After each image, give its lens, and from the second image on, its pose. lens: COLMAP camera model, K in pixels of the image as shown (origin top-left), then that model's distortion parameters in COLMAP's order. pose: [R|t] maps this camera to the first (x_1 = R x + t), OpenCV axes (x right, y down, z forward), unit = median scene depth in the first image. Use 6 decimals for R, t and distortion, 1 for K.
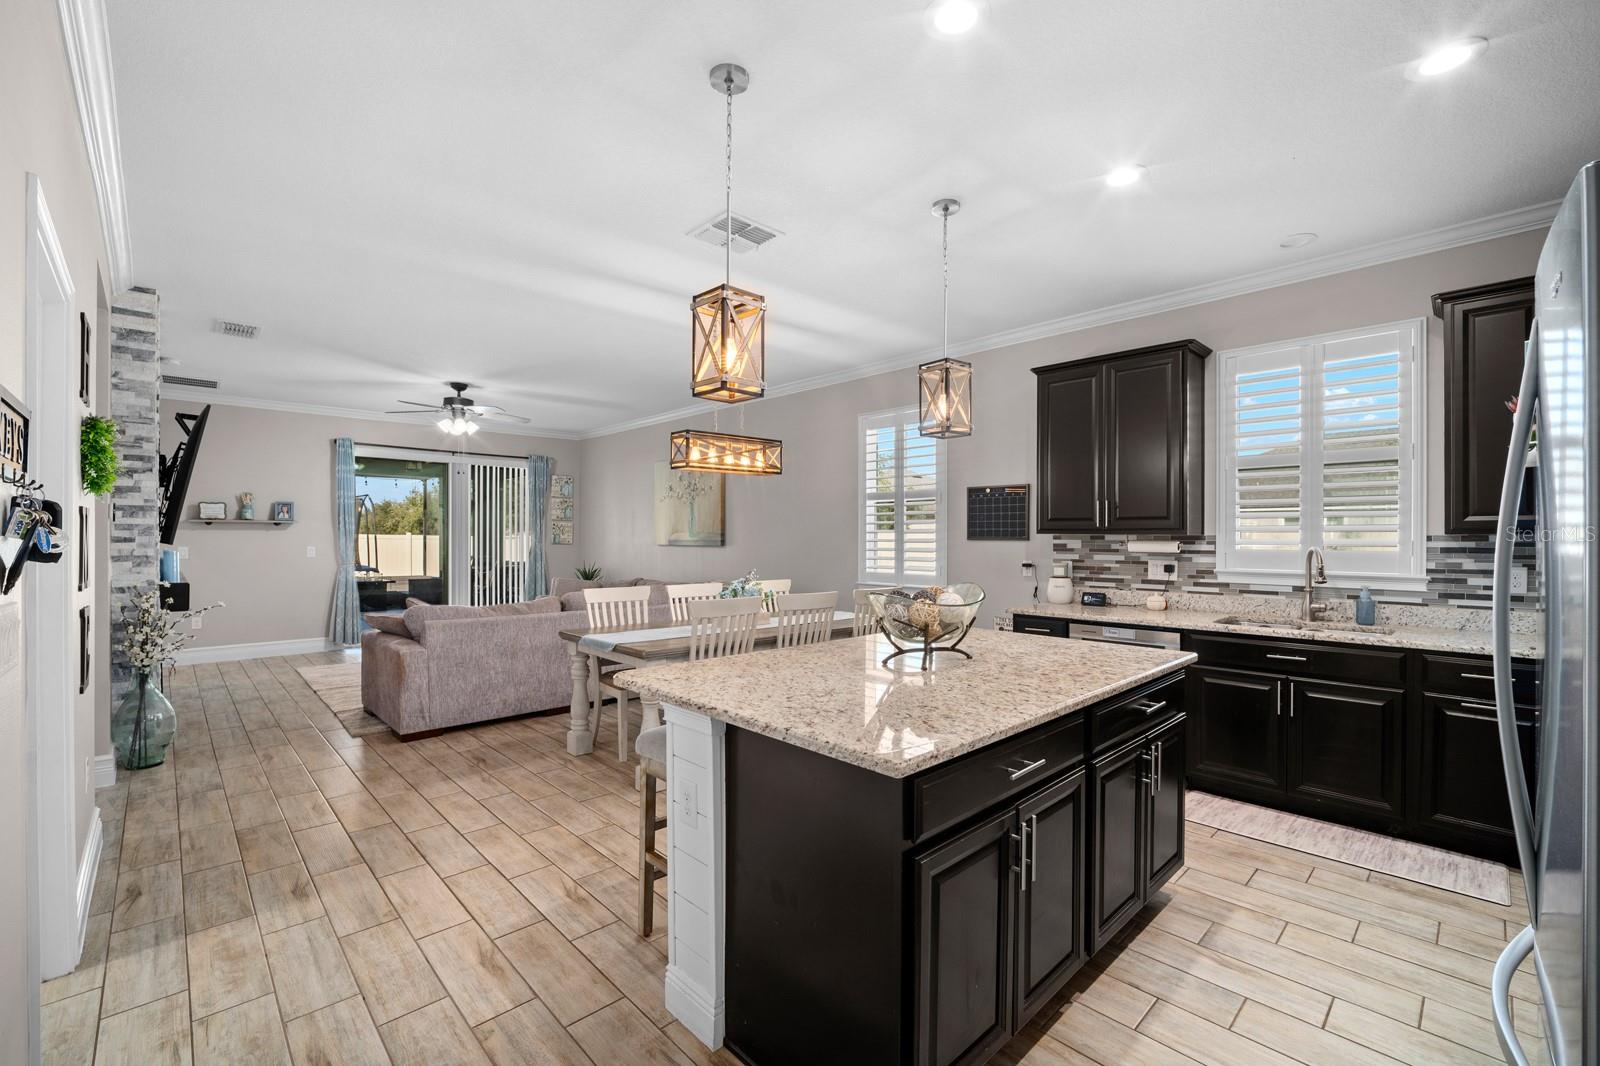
lens RADIAL K [[674.8, 0, 809.4], [0, 674.8, 539.2], [0, 0, 1]] dist [-0.010307, 0.000328]
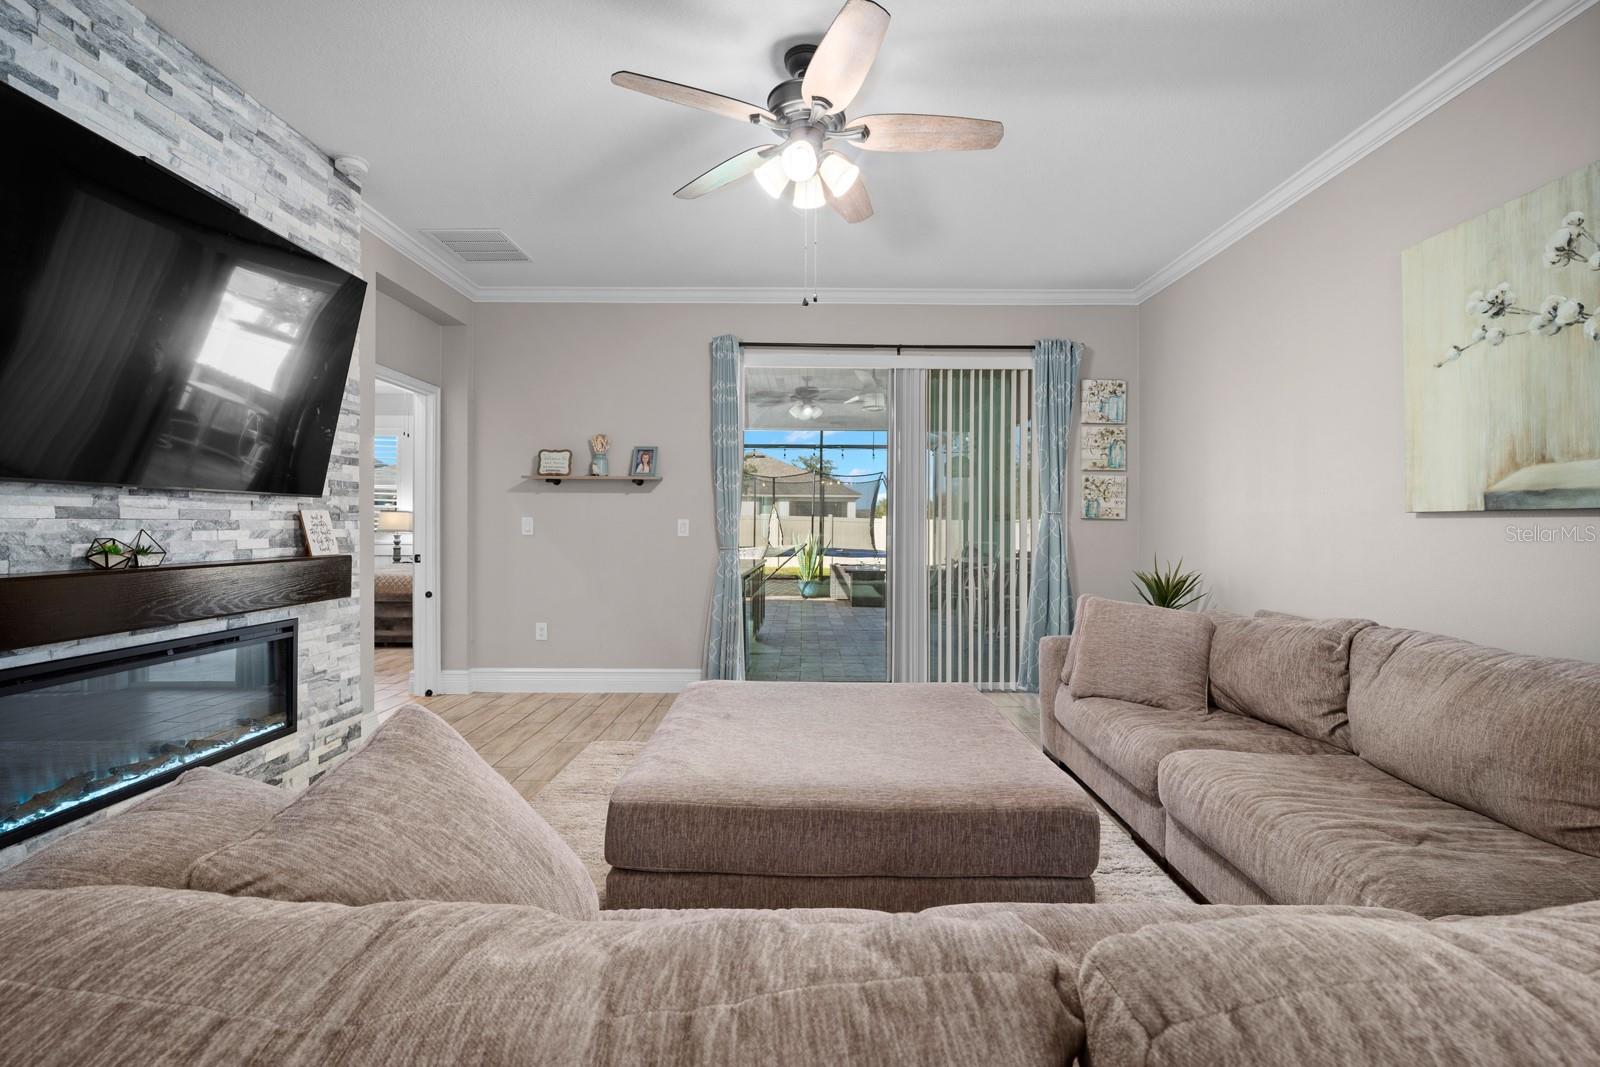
lens RADIAL K [[674.8, 0, 811.4], [0, 674.8, 514.9], [0, 0, 1]] dist [-0.010307, 0.000328]
pose [[0.721322, -0.009212, -0.692539, -0.359669], [-0.005326, 0.999808, -0.018847, 0.028205], [0.692580, 0.017283, 0.721134, 0.989844]]
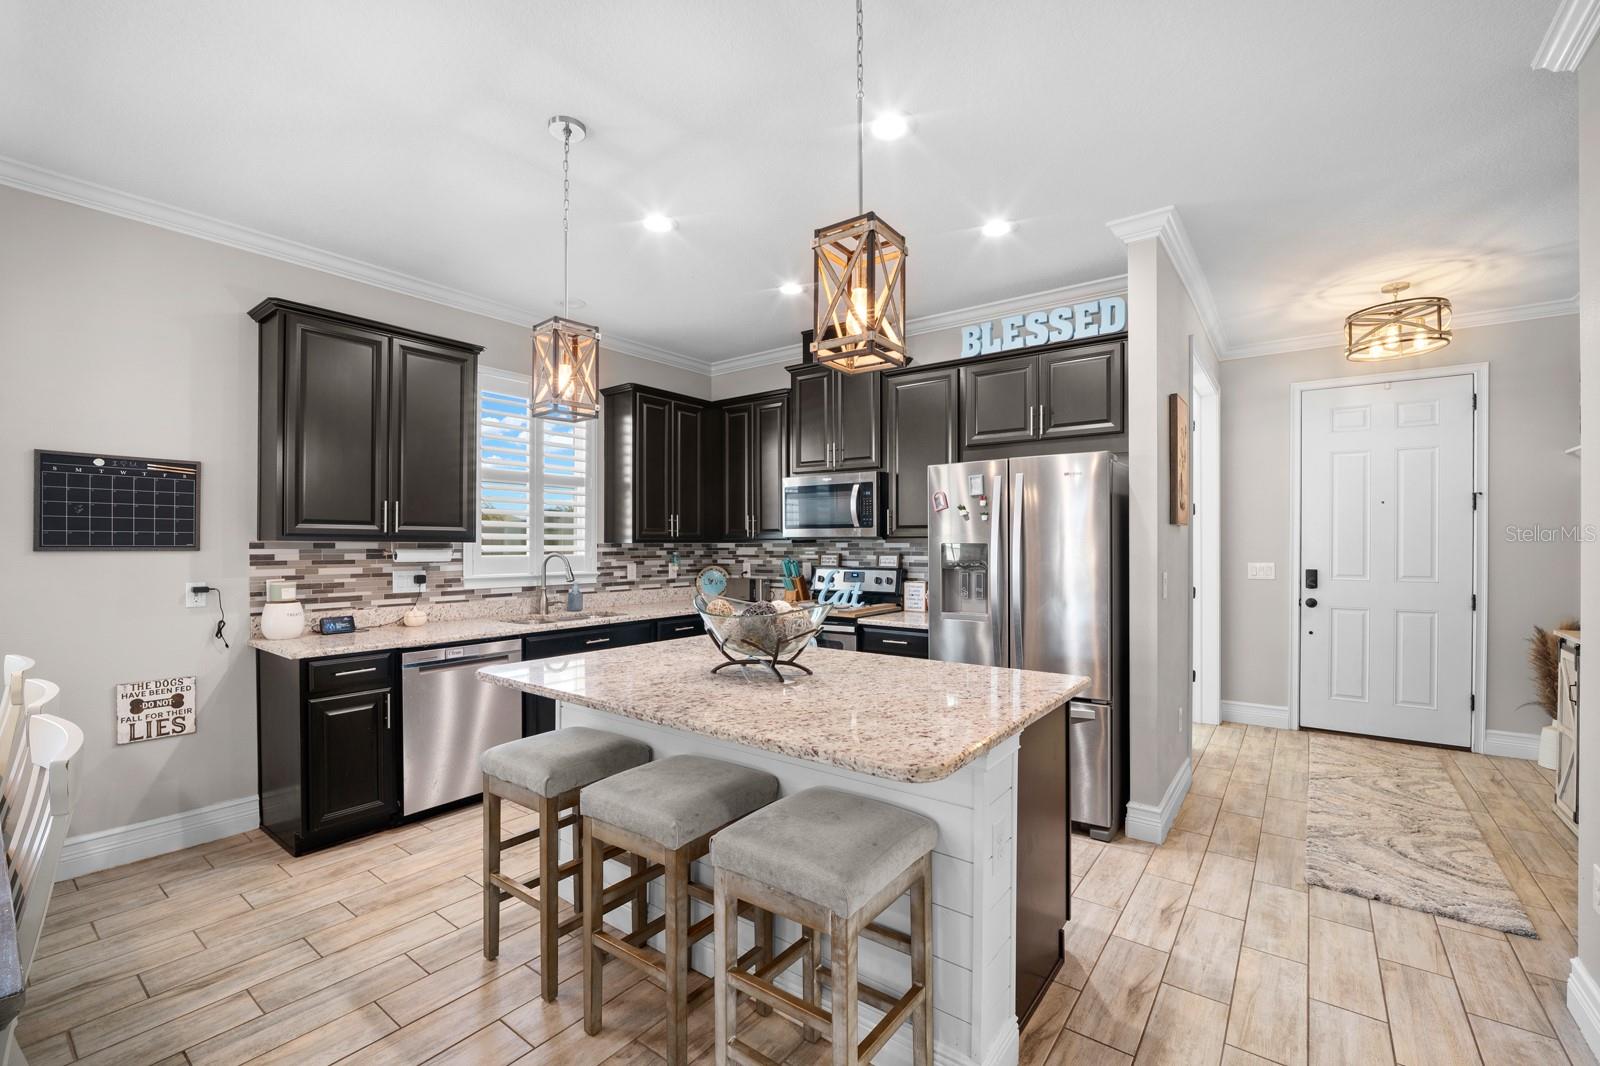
lens RADIAL K [[674.8, 0, 809.8], [0, 674.8, 542.6], [0, 0, 1]] dist [-0.010307, 0.000328]
pose [[-0.158322, -0.000606, 0.987387, -0.377958], [0.001892, 0.999998, 0.000917, -0.005104], [-0.987386, 0.002013, -0.158321, 0.517122]]
